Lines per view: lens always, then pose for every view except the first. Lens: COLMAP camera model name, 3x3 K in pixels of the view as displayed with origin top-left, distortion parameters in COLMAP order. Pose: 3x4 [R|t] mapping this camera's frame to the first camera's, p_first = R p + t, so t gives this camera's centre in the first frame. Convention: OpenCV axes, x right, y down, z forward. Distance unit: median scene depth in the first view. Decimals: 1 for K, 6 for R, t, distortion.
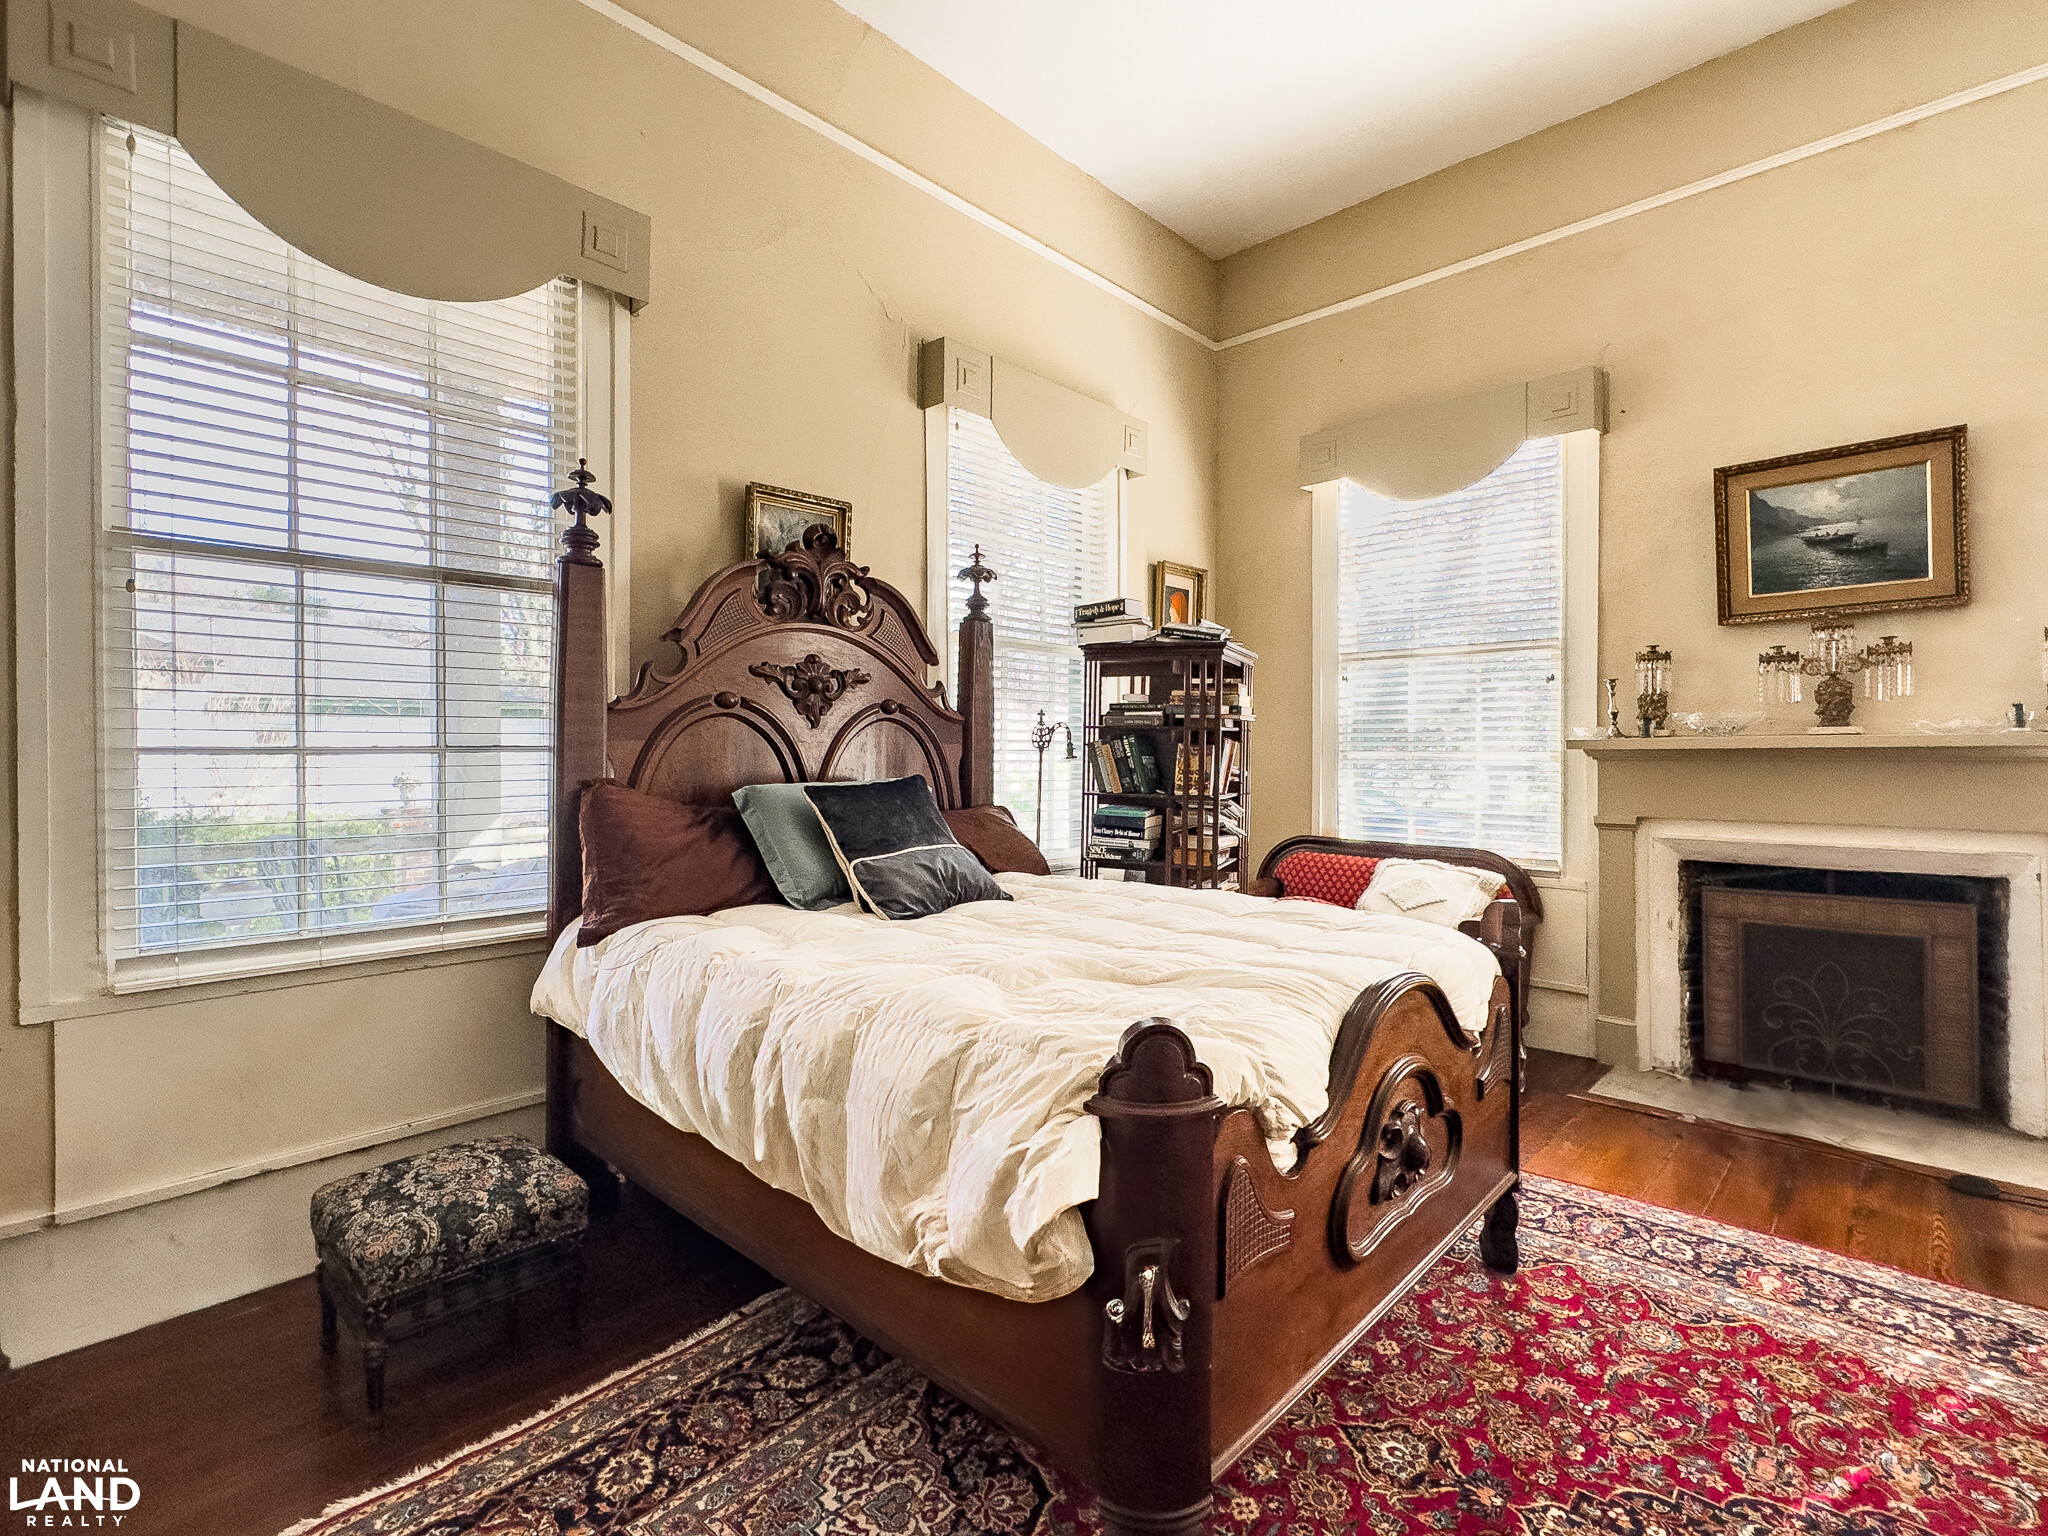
lens RADIAL K [[972.2, 0, 1024.0], [0, 972.2, 768.0], [0, 0, 1]] dist [-0.003462, 0.000568]
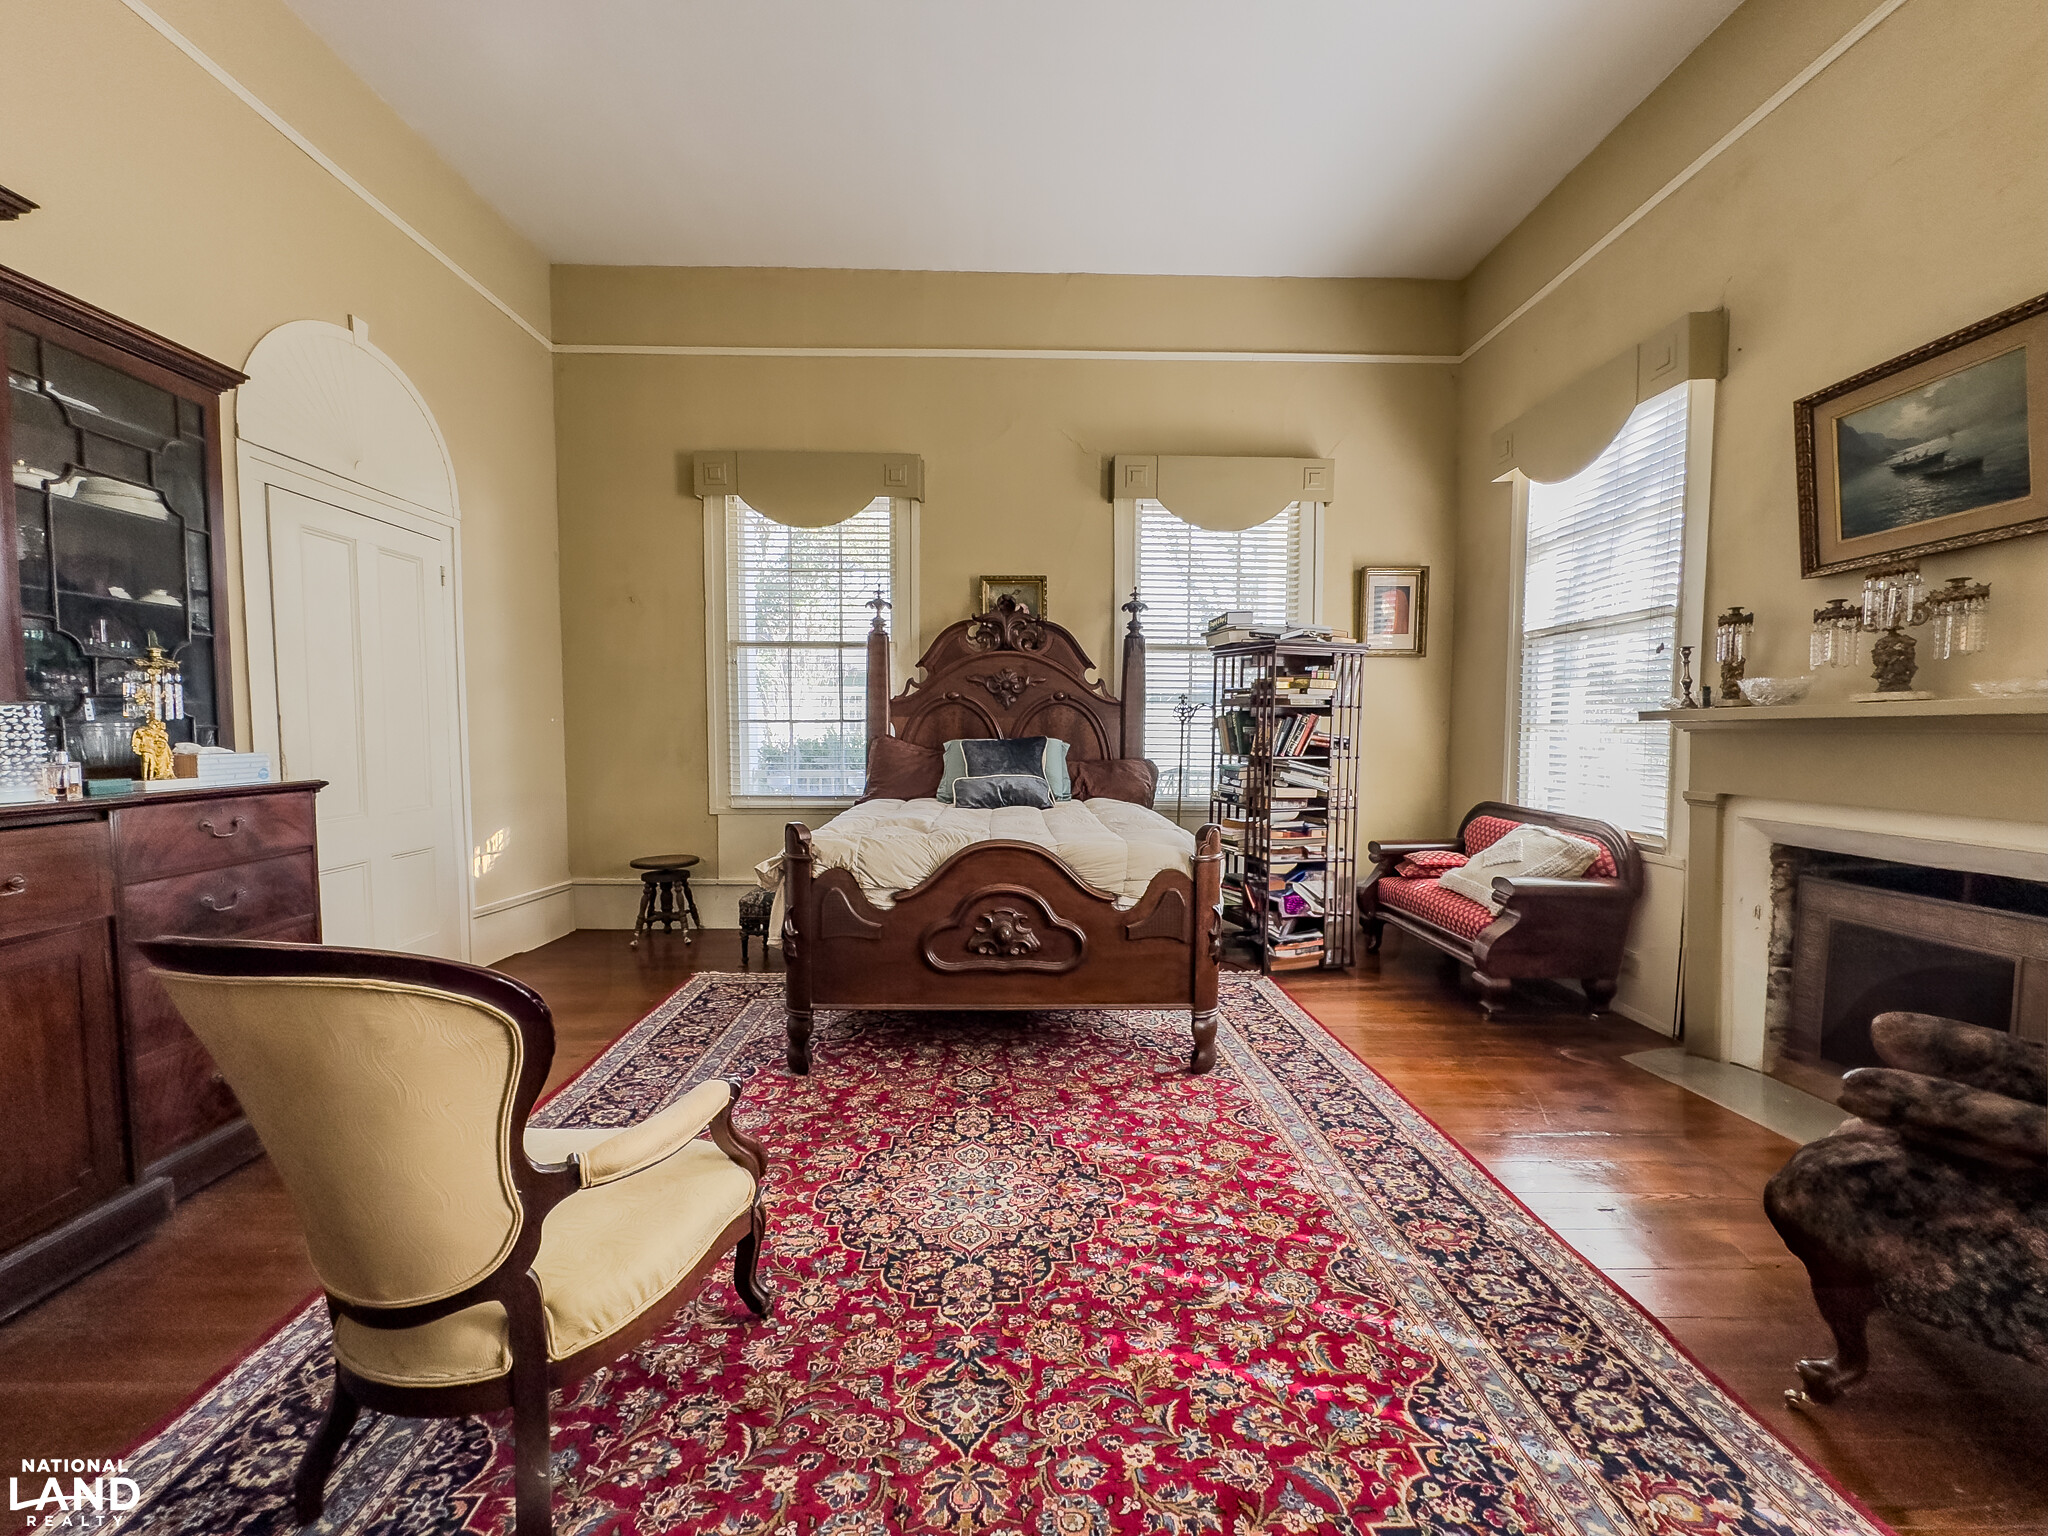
lens RADIAL K [[848.0, 0, 1052.0], [0, 848.0, 781.3], [0, 0, 1]] dist [-0.000739, 0.000610]
pose [[0.700598, 0.048049, -0.711937, 0.835983], [-0.018381, 0.998614, 0.049309, 0.011484], [0.713320, -0.021459, 0.700510, -0.032127]]
